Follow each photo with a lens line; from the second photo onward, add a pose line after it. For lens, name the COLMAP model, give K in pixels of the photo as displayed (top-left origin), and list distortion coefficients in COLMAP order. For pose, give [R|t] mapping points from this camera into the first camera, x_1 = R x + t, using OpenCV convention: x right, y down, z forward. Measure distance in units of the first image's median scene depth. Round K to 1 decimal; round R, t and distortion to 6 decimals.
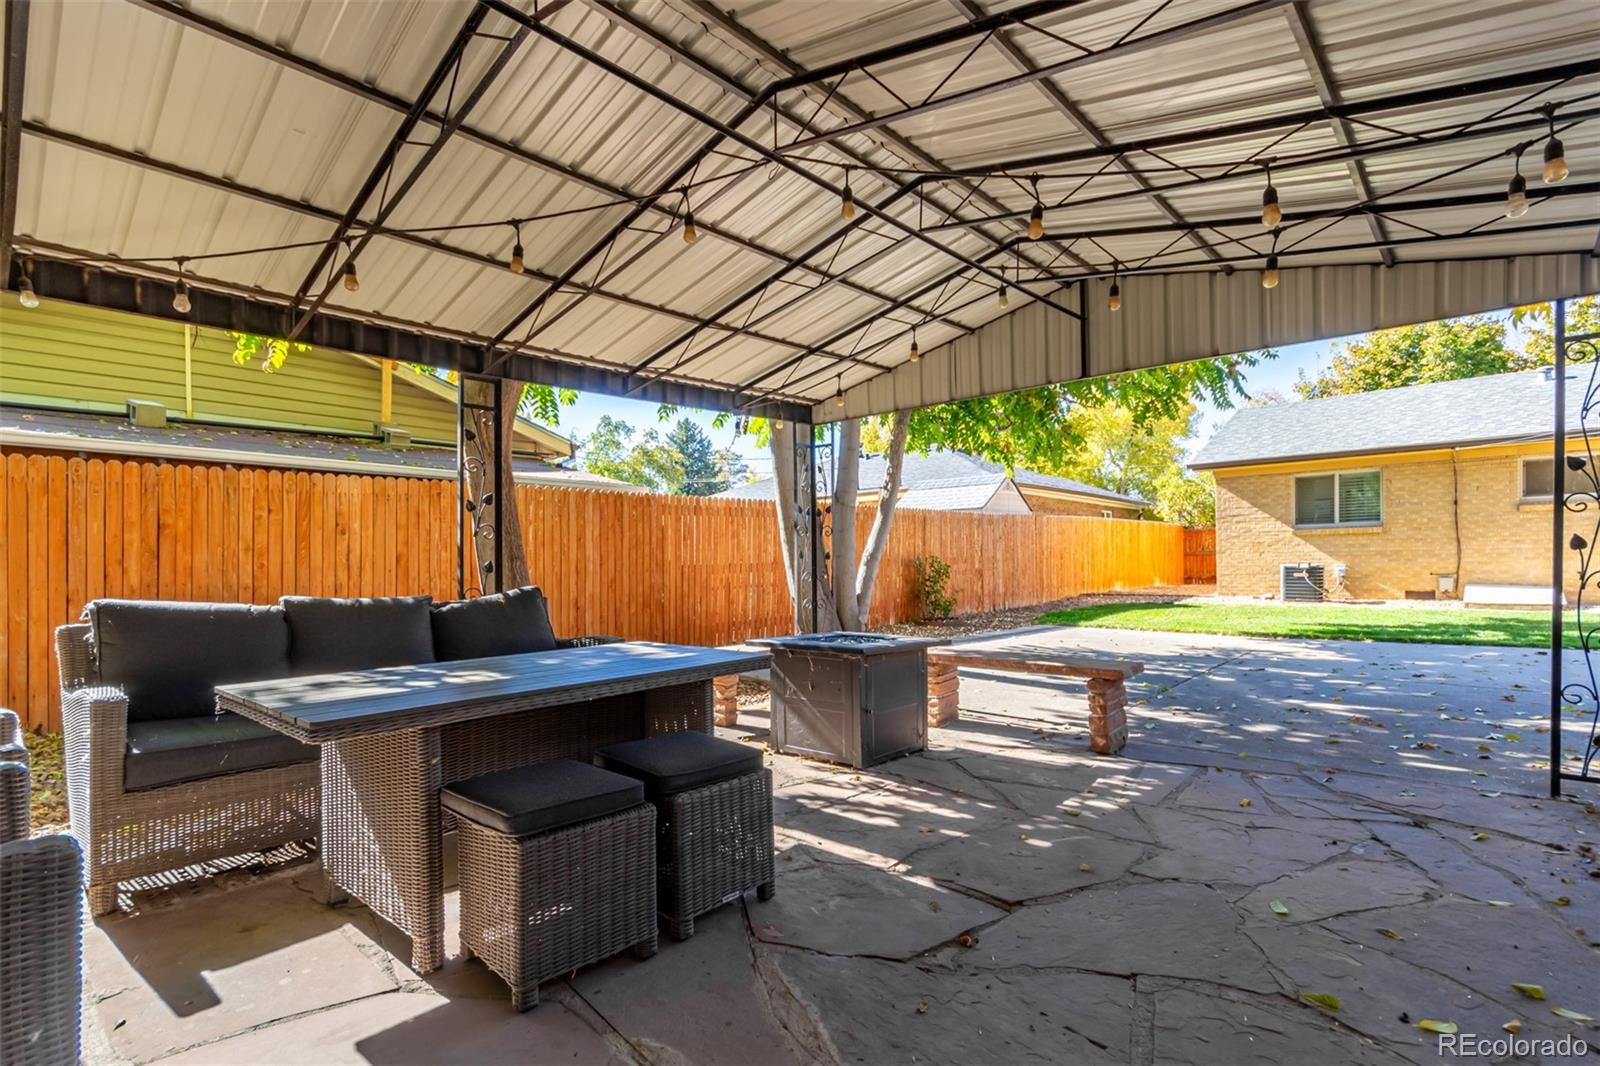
lens RADIAL K [[771.3, 0, 804.4], [0, 771.3, 556.3], [0, 0, 1]] dist [0.001209, 0.000040]
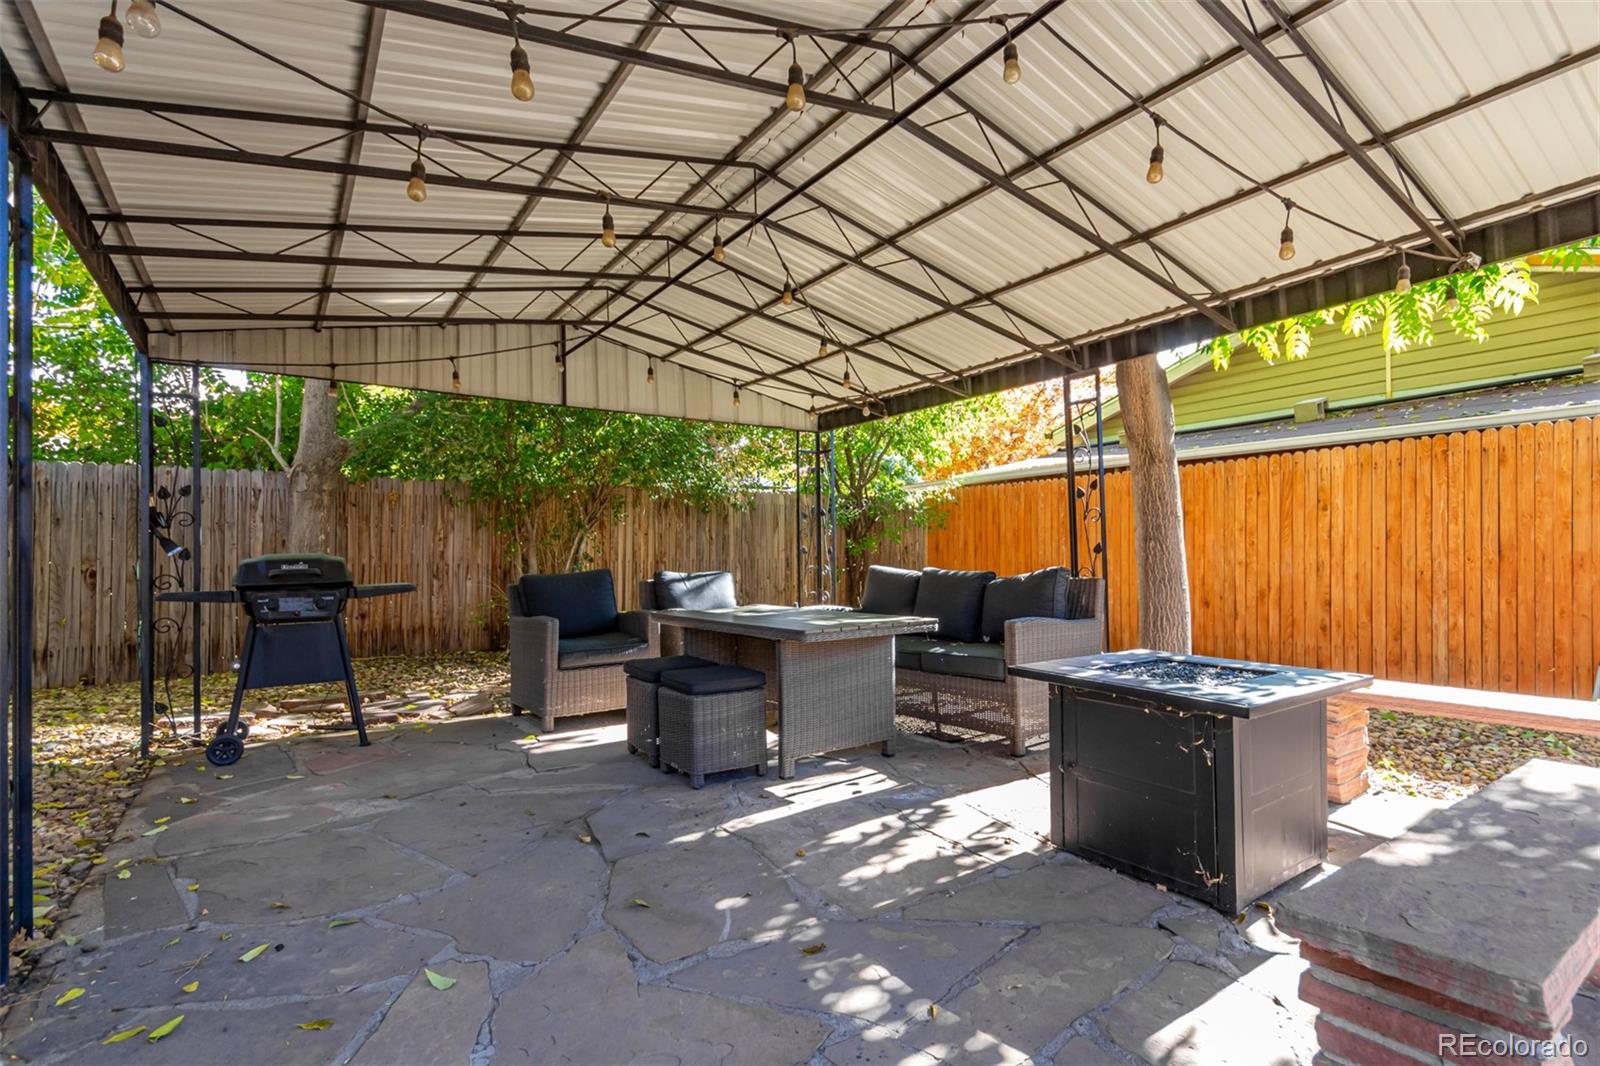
lens RADIAL K [[771.3, 0, 804.4], [0, 771.3, 556.3], [0, 0, 1]] dist [0.001209, 0.000040]
pose [[-0.232804, 0.016021, -0.972392, 0.835211], [0.022461, 0.999686, 0.011093, 0.005638], [0.972264, -0.019258, -0.233091, 1.004013]]
